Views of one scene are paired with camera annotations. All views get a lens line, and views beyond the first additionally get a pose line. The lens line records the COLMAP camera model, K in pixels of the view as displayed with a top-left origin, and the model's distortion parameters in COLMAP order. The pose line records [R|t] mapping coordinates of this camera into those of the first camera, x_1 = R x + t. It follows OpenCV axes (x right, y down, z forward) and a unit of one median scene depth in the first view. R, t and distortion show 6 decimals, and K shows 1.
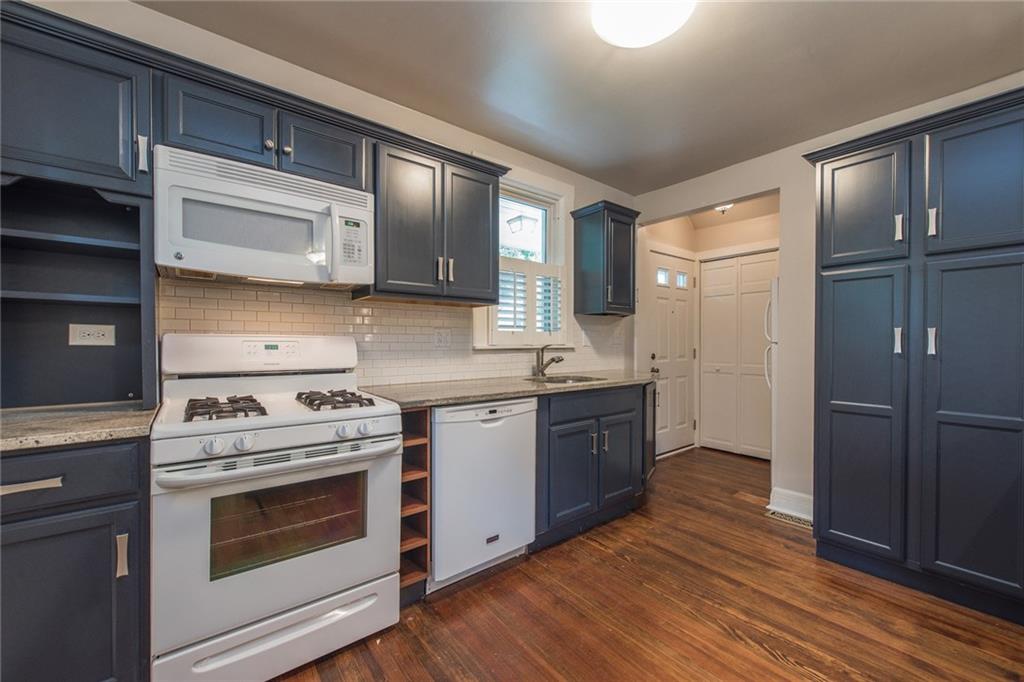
lens RADIAL K [[399.9, 0, 510.4], [0, 399.9, 343.4], [0, 0, 1]] dist [0.000833, -0.000927]
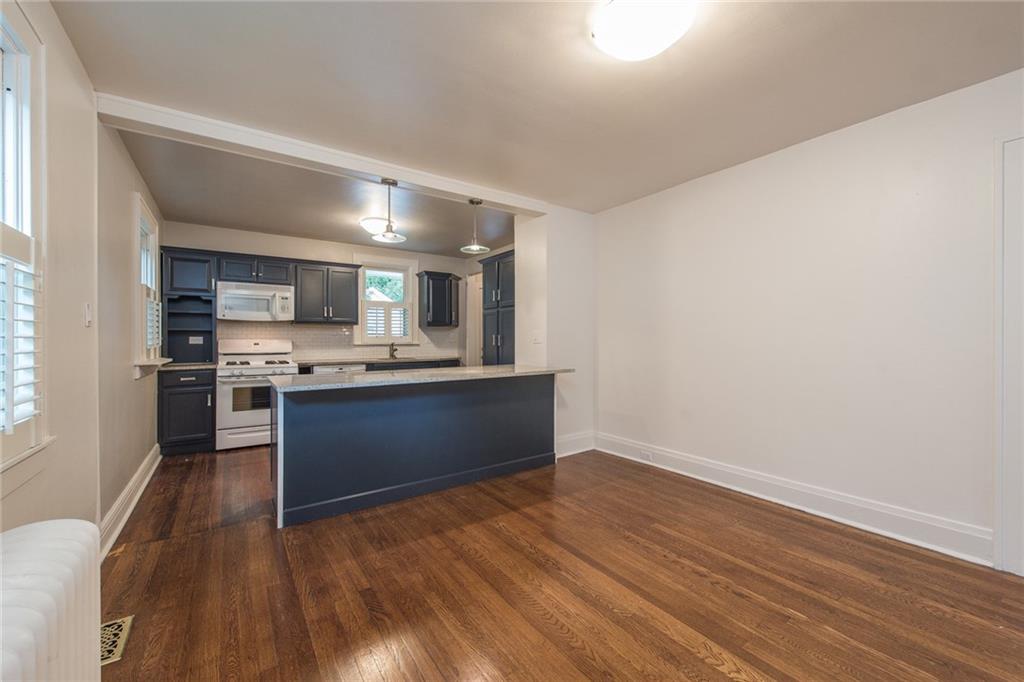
lens RADIAL K [[399.9, 0, 514.2], [0, 399.9, 336.6], [0, 0, 1]] dist [0.000833, -0.000927]
pose [[0.998152, -0.005939, -0.060483, 1.322860], [0.005277, 0.999925, -0.011096, -0.001264], [0.060544, 0.010756, 0.998108, -1.615084]]
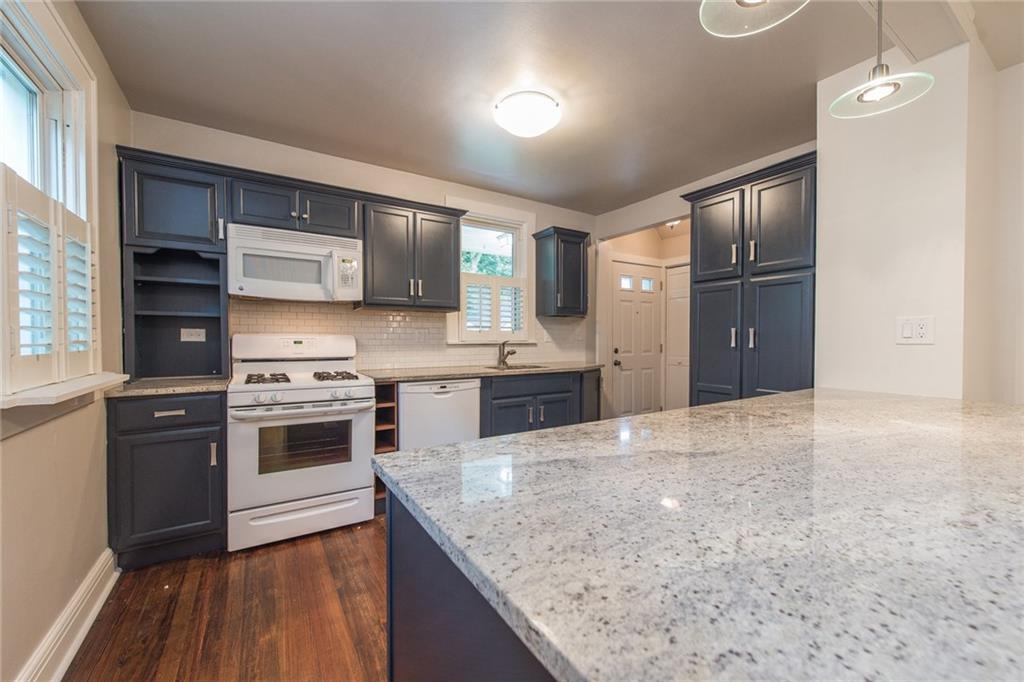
lens RADIAL K [[399.9, 0, 511.0], [0, 399.9, 343.1], [0, 0, 1]] dist [0.000833, -0.000927]
pose [[0.994628, -0.000290, -0.103518, 0.379752], [0.001172, 0.999964, 0.008459, -0.000114], [0.103512, -0.008535, 0.994592, -0.447388]]
